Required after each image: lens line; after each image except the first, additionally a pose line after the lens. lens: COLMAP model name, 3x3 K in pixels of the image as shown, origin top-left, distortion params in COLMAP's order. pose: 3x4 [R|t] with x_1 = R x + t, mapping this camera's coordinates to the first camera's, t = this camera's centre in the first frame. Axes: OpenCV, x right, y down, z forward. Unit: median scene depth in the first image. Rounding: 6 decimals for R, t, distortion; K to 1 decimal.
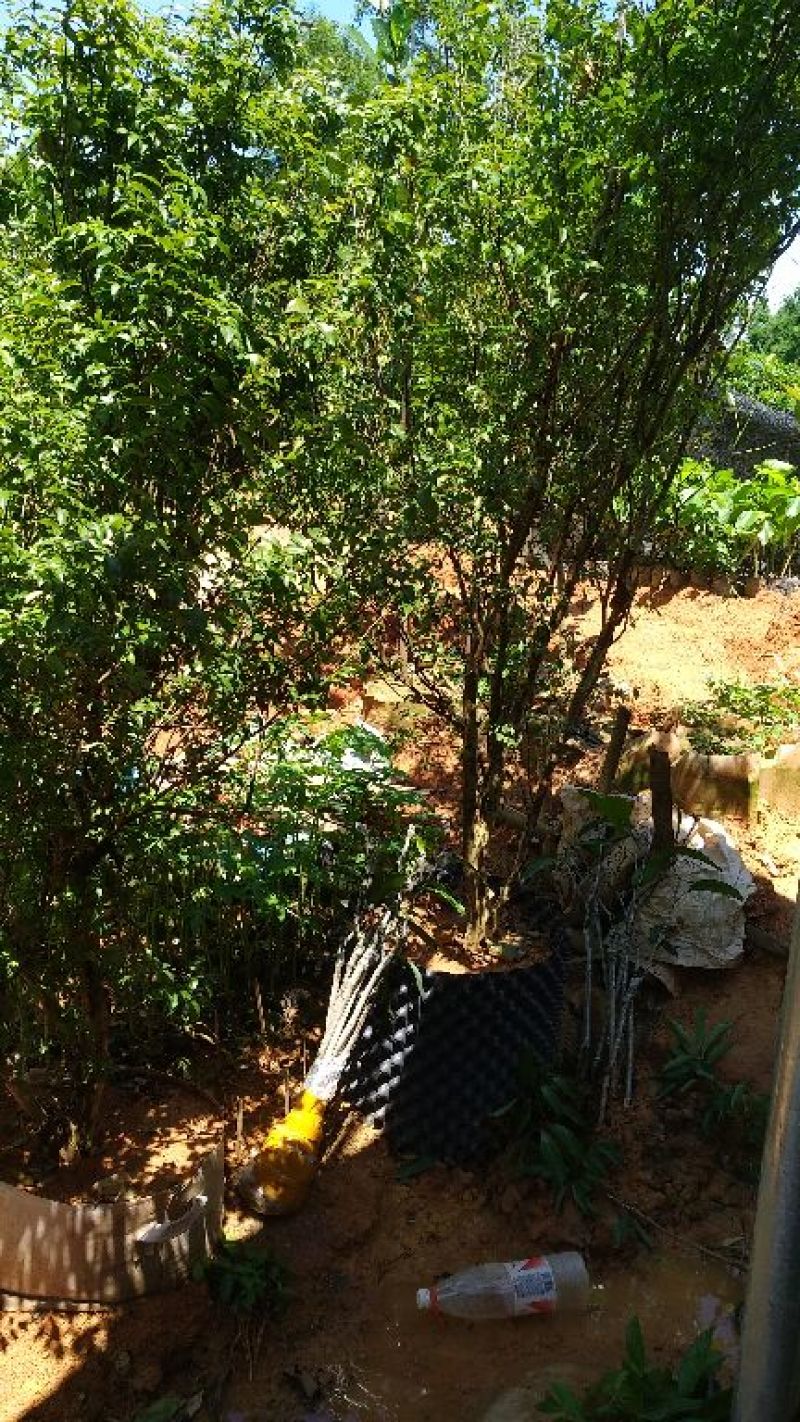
lens RADIAL K [[1072.9, 0, 410.0], [0, 1072.9, 706.8], [0, 0, 1]] dist [-0.049647, 0.039109]
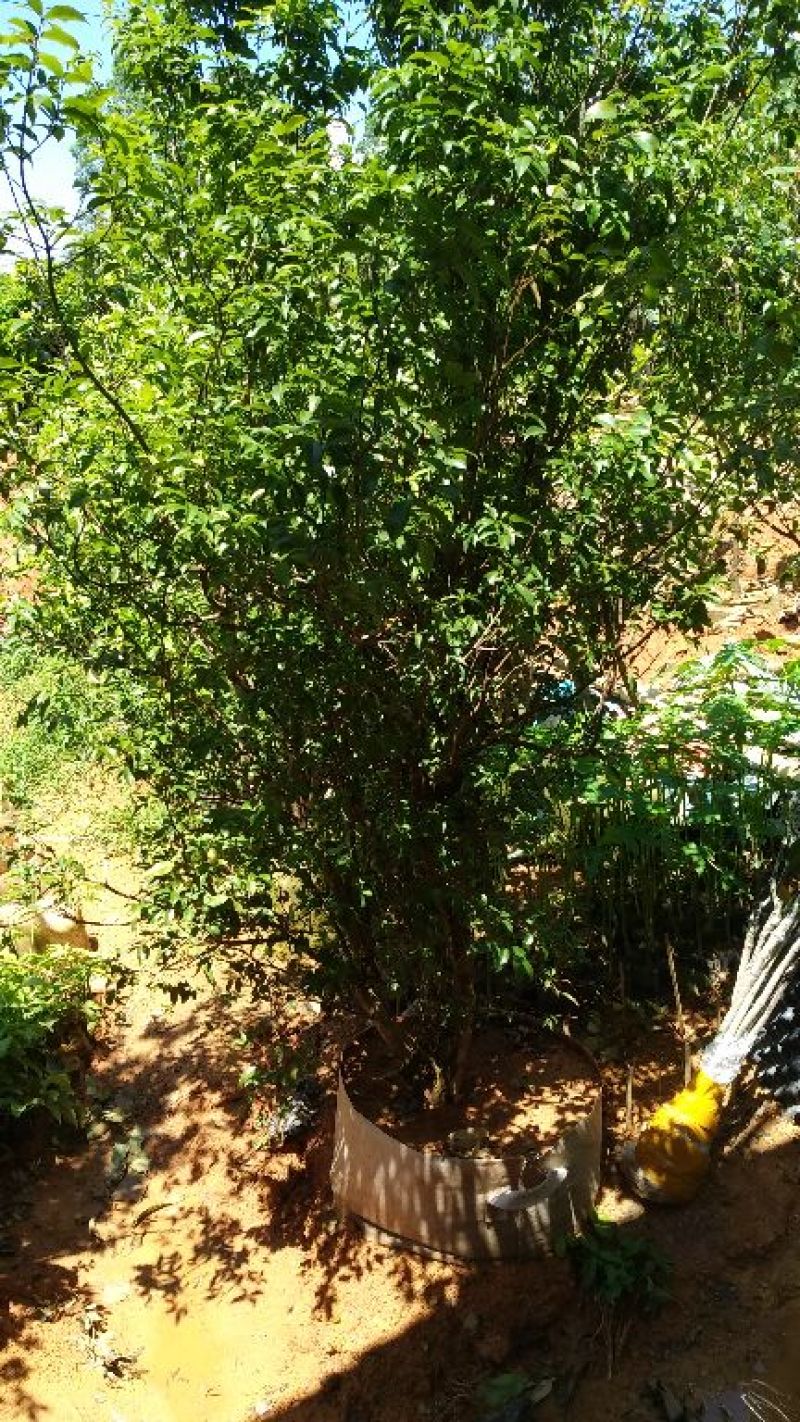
lens RADIAL K [[1072.9, 0, 402.8], [0, 1072.9, 711.8], [0, 0, 1]] dist [-0.049647, 0.039109]
pose [[0.888637, 0.028388, -0.457731, 0.085037], [0.000549, 0.998016, 0.062963, 0.013579], [0.458610, -0.056203, 0.886858, 0.150012]]
